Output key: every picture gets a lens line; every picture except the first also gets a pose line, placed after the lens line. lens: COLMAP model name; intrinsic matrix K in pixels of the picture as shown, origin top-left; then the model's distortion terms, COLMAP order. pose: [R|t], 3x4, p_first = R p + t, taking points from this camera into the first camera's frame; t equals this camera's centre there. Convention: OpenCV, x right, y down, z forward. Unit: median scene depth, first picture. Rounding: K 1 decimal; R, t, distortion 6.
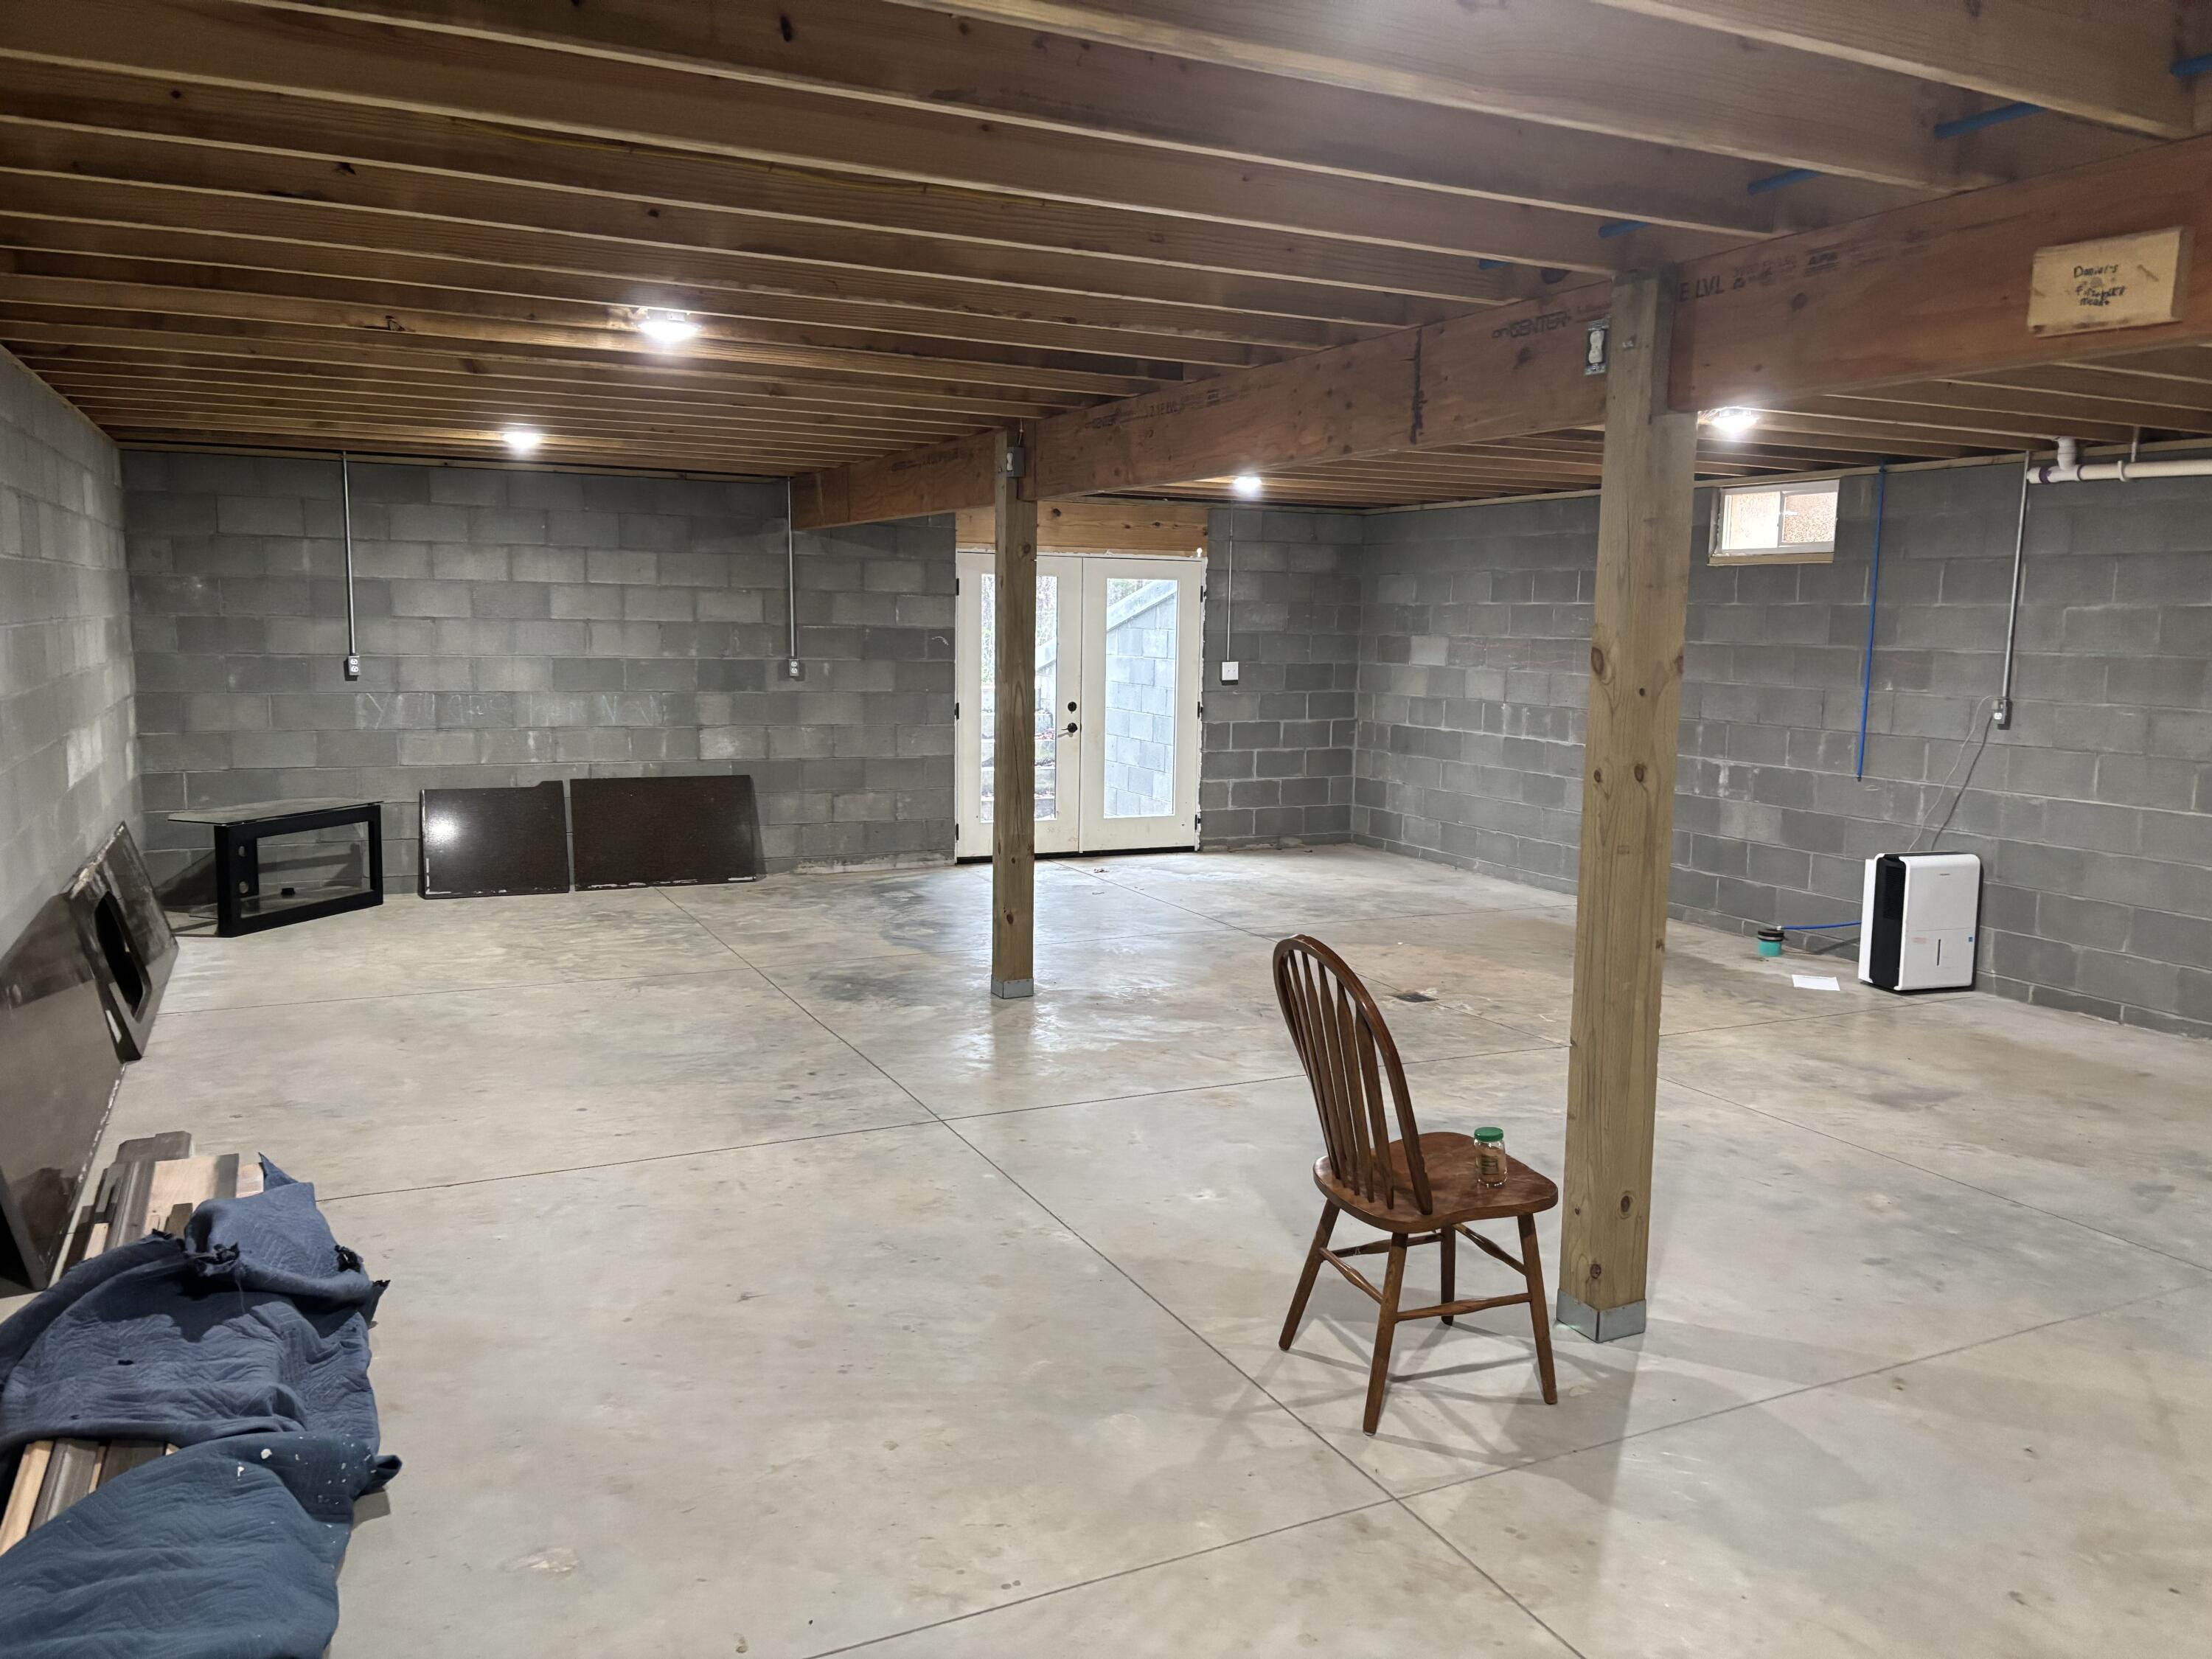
lens RADIAL K [[1688.4, 0, 1101.5], [0, 1688.4, 860.9], [0, 0, 1]] dist [-0.018162, 0.003927]
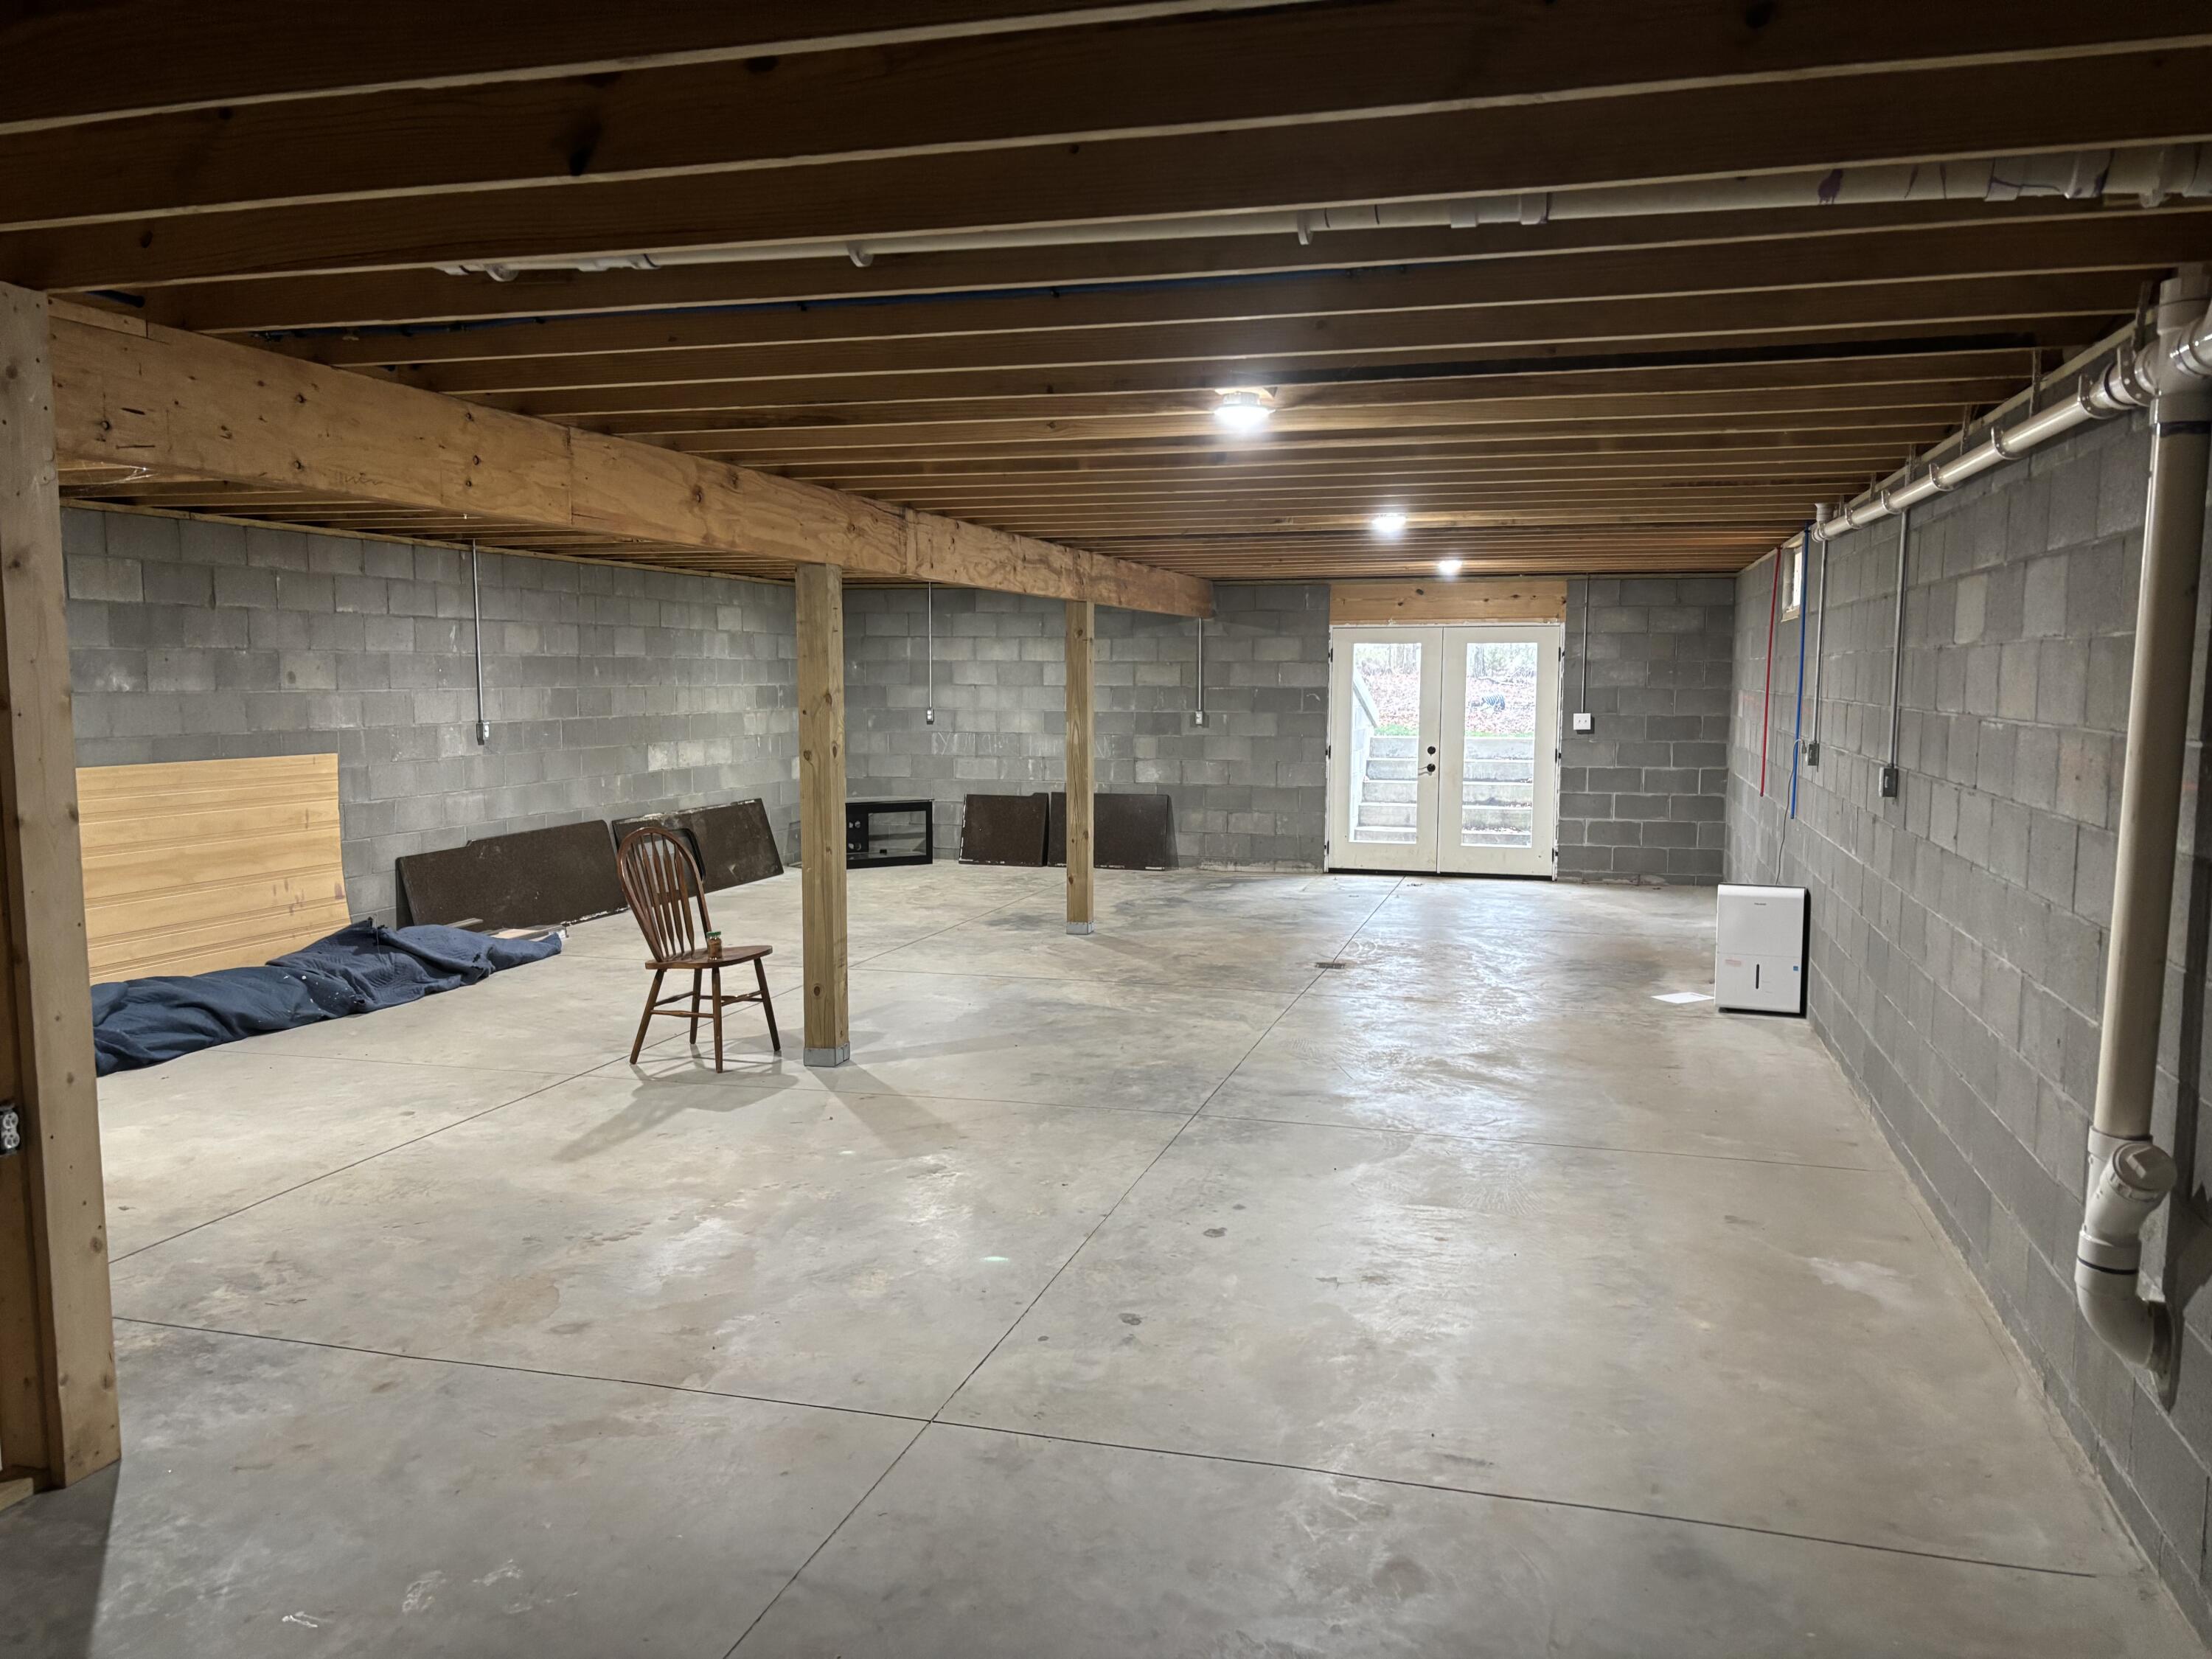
lens RADIAL K [[1688.0, 0, 1106.0], [0, 1688.0, 829.5], [0, 0, 1]] dist [0.027741, 0.014979]
pose [[0.715778, 0.039386, -0.697216, 0.714344], [-0.090405, 0.995233, -0.036591, 0.032618], [0.692451, 0.089223, 0.715927, -0.026483]]
